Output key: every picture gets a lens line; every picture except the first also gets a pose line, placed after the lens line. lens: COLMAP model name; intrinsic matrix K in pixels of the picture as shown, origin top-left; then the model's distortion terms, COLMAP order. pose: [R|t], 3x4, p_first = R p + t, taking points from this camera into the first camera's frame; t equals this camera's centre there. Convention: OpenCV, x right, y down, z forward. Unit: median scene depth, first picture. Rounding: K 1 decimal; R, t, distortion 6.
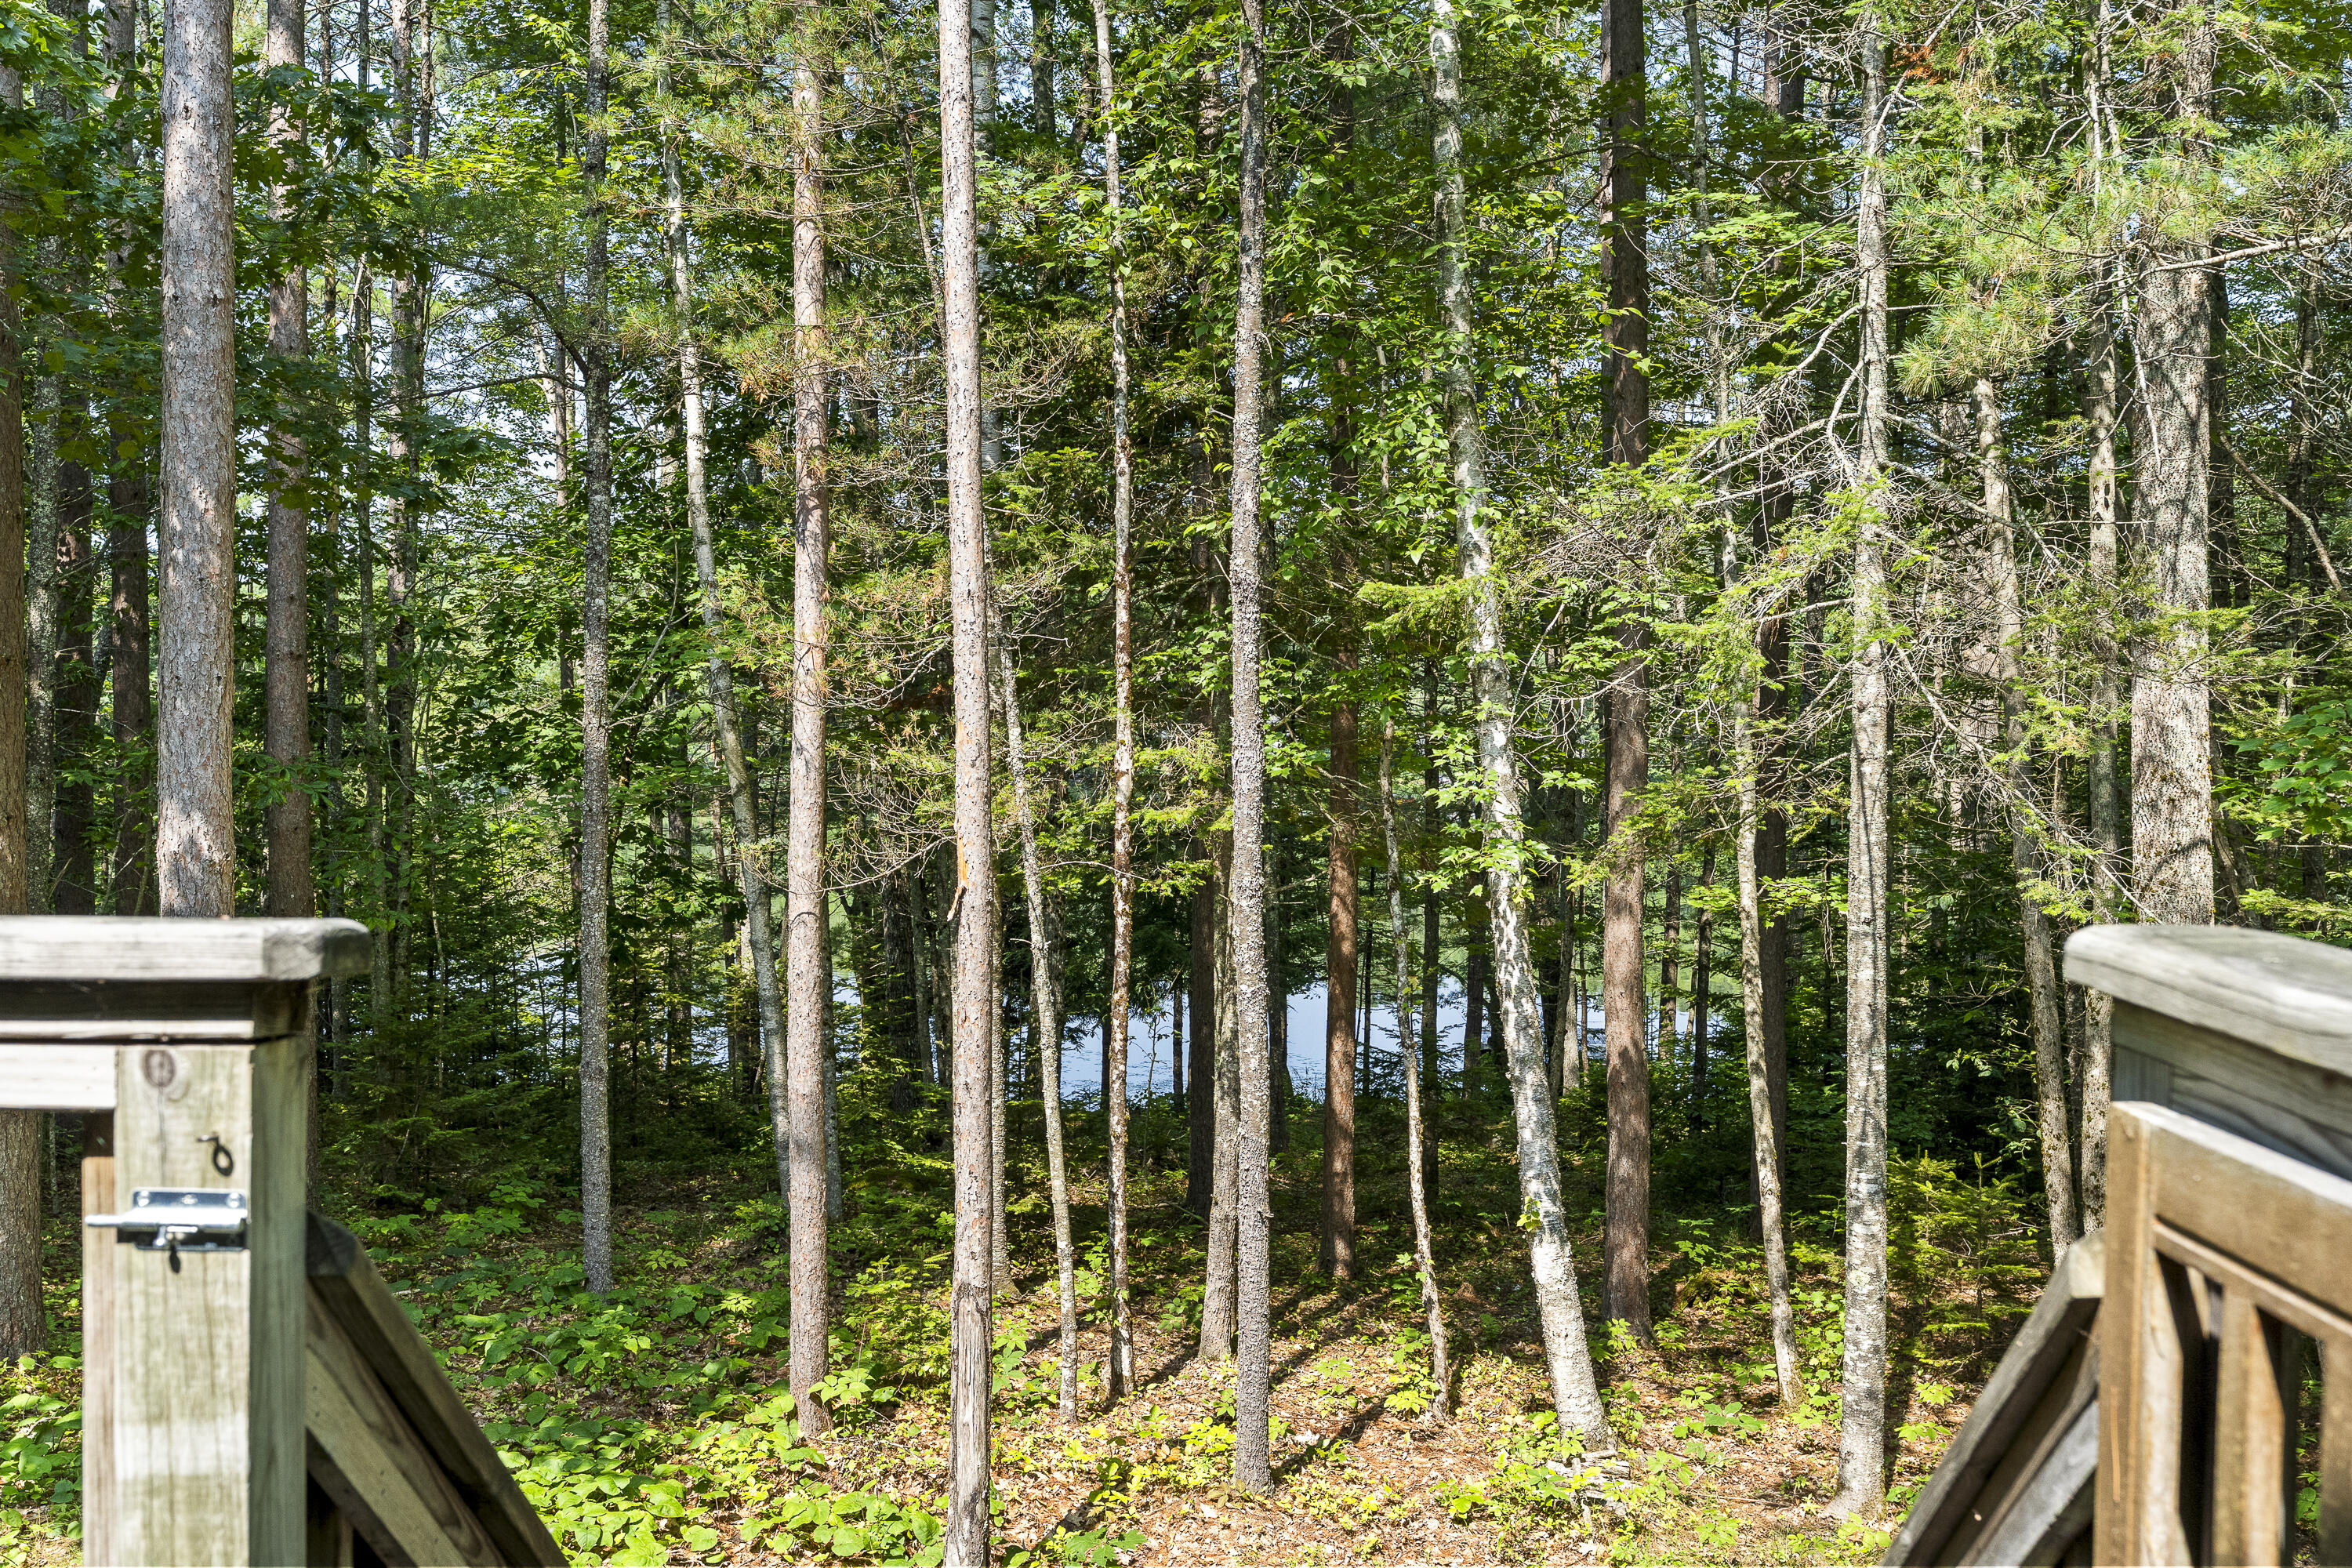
lens RADIAL K [[2189.9, 0, 1180.9], [0, 2189.9, 777.5], [0, 0, 1]] dist [0.018370, 0.000000]
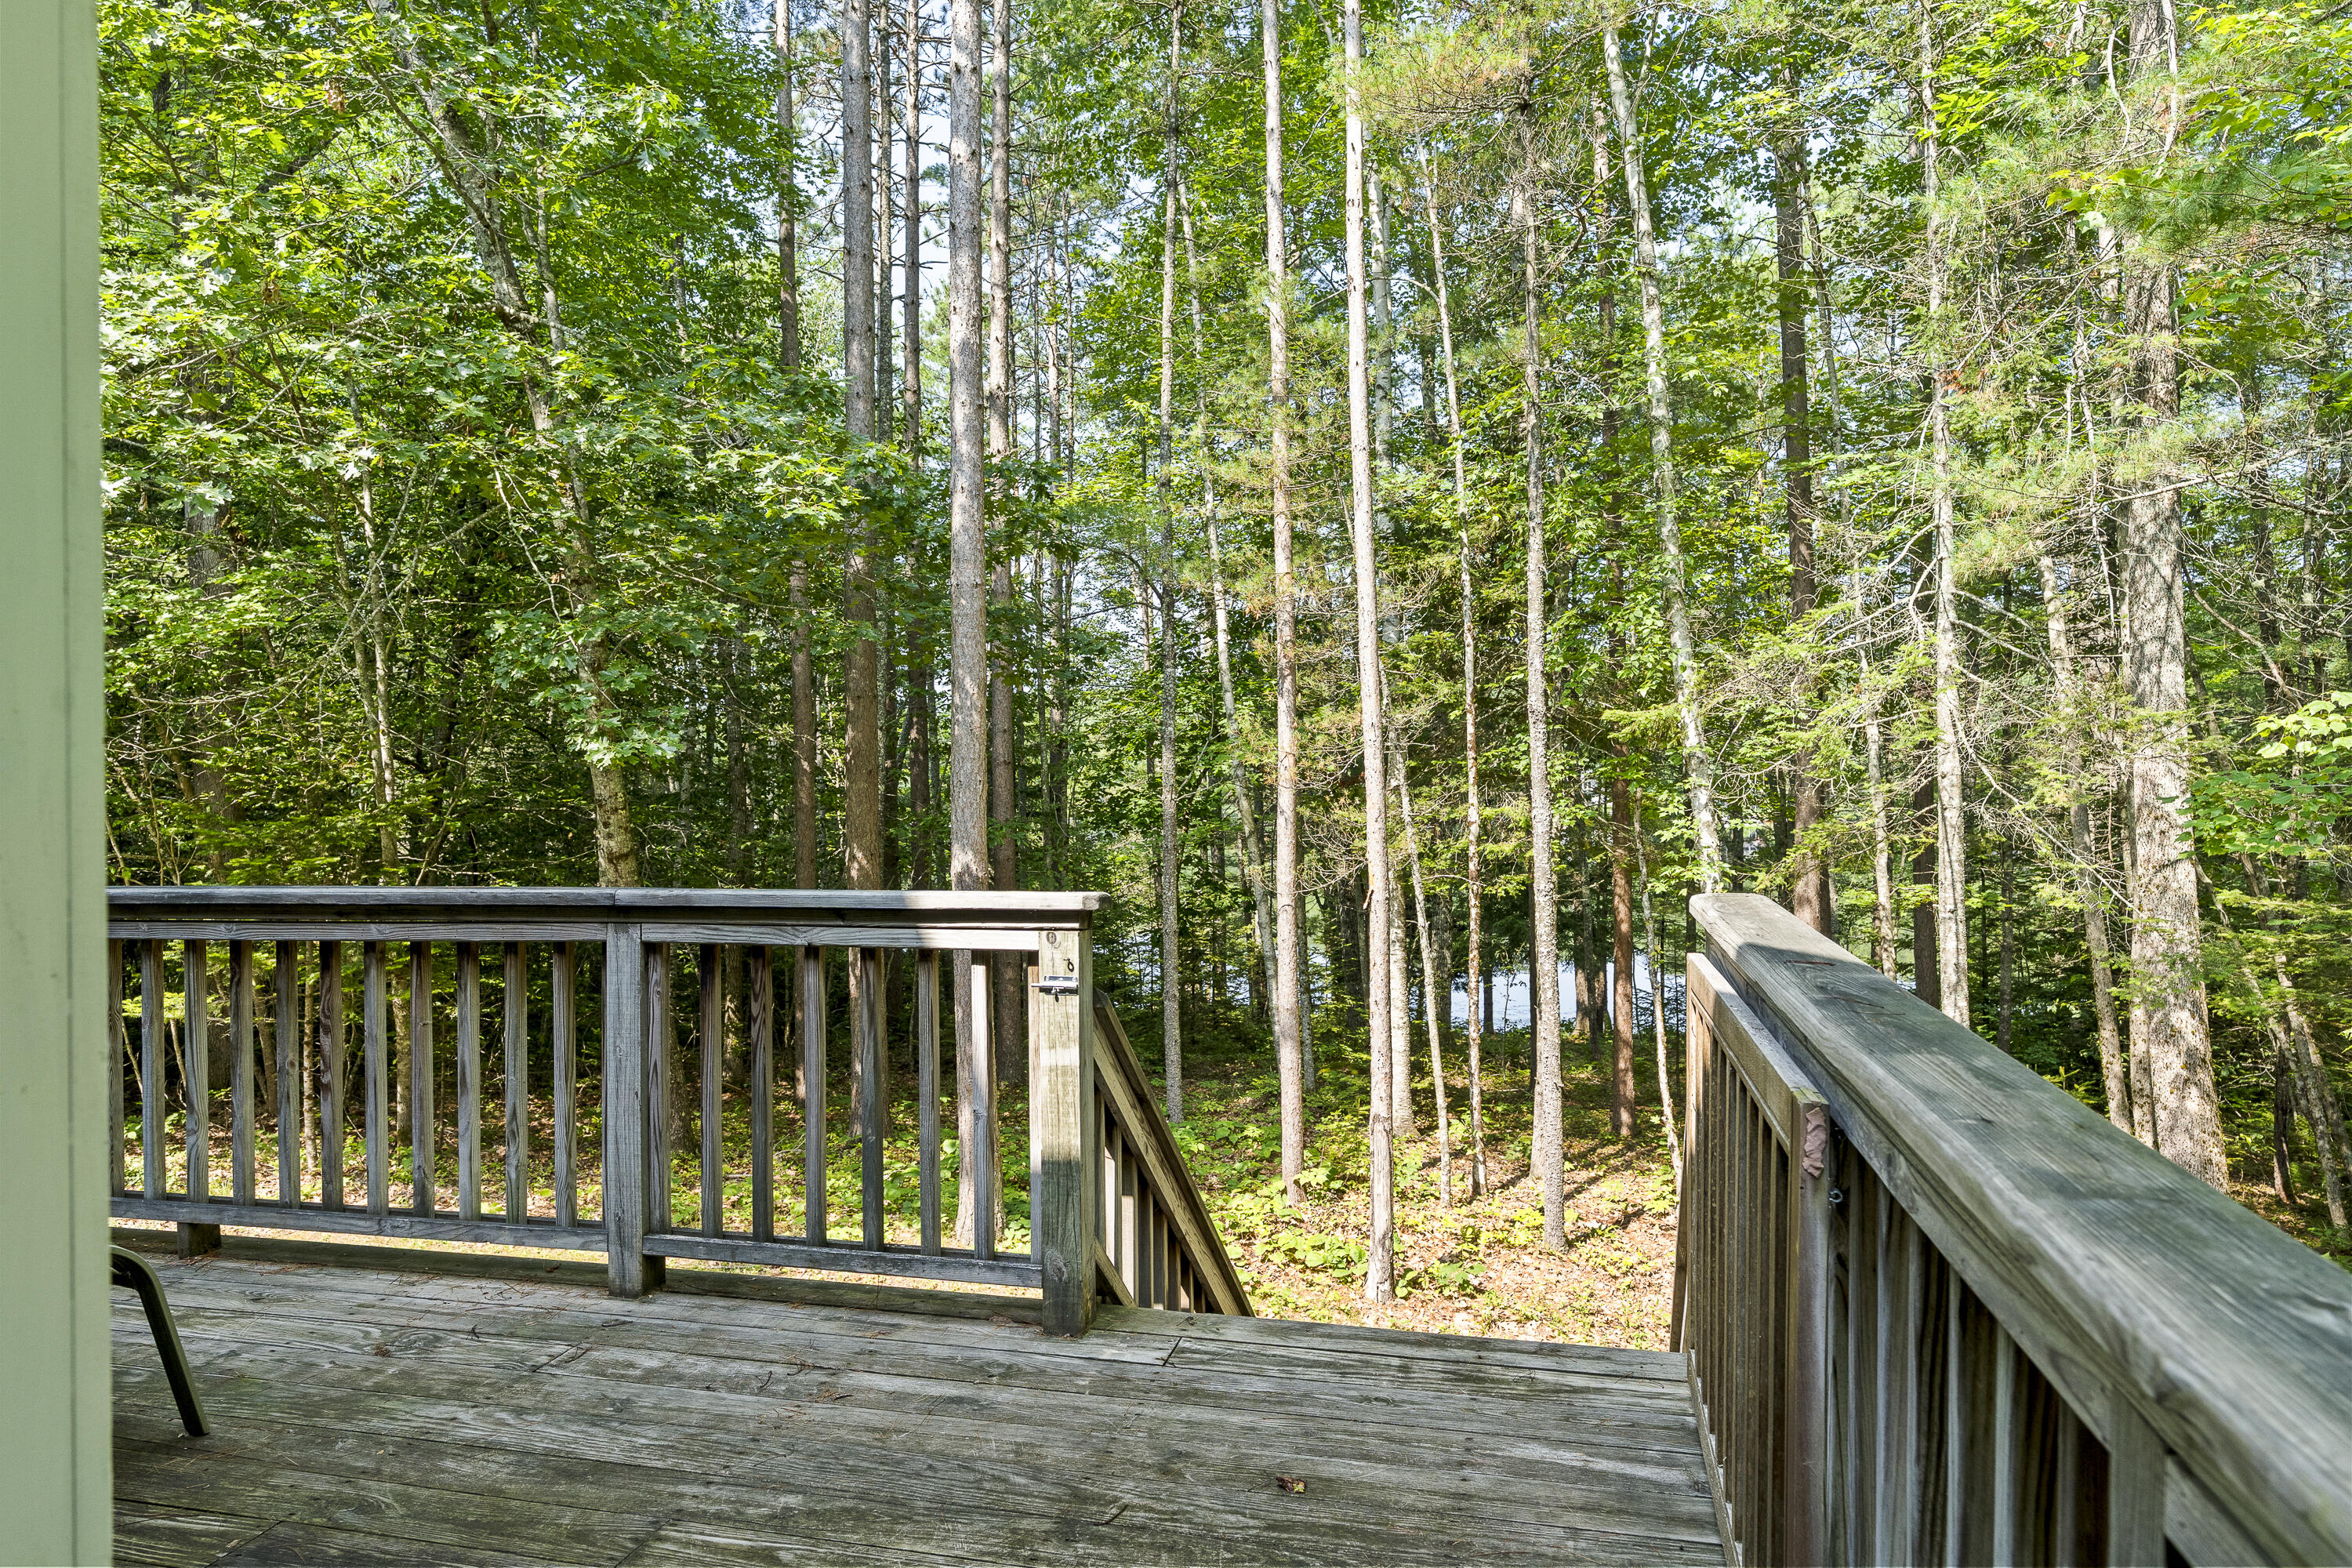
lens RADIAL K [[1424.5, 0, 1176.6], [0, 1424.5, 790.5], [0, 0, 1]] dist [-0.007456, 0.000096]
pose [[0.967804, -0.019374, -0.250960, 0.030960], [0.013821, 0.999620, -0.023870, -0.004036], [0.251327, 0.019633, 0.967703, -0.125827]]
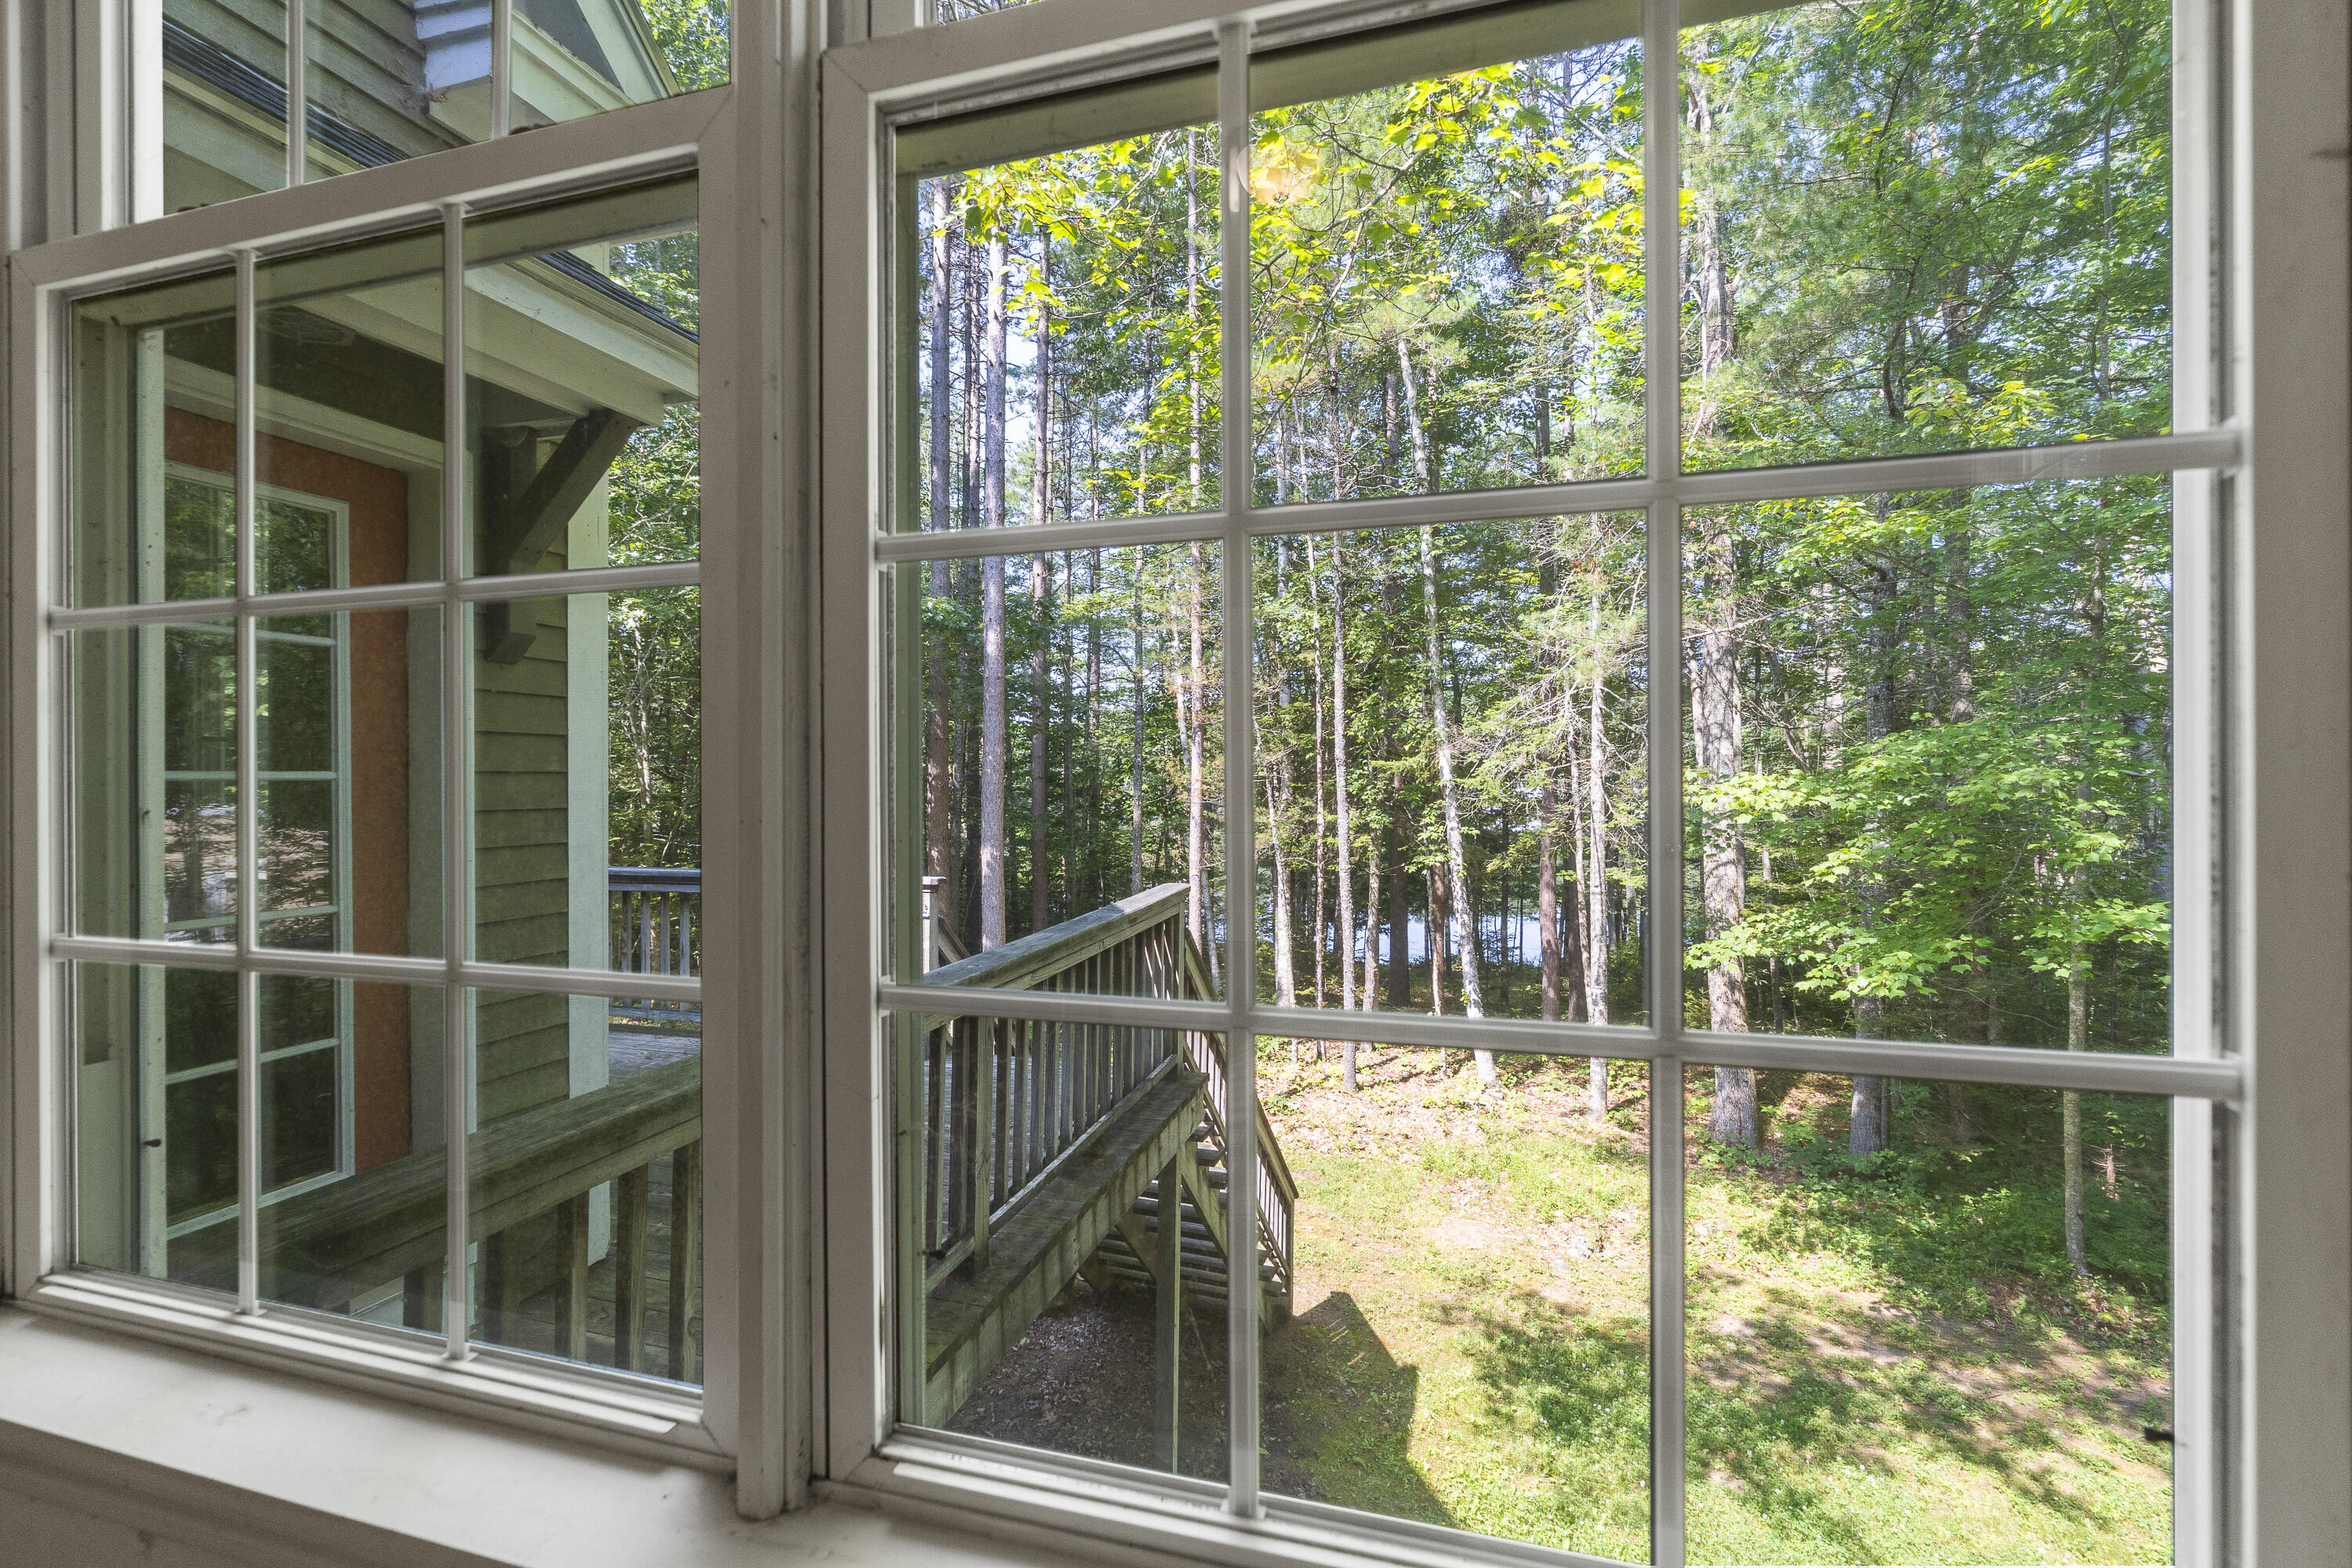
lens RADIAL K [[1063.2, 0, 1175.2], [0, 1063.2, 795.4], [0, 0, 1]] dist [-0.004683, -0.000273]
pose [[0.956415, 0.002017, -0.292003, 0.198754], [-0.005112, 0.999939, -0.009834, -0.025835], [0.291966, 0.010898, 0.956367, -0.308384]]
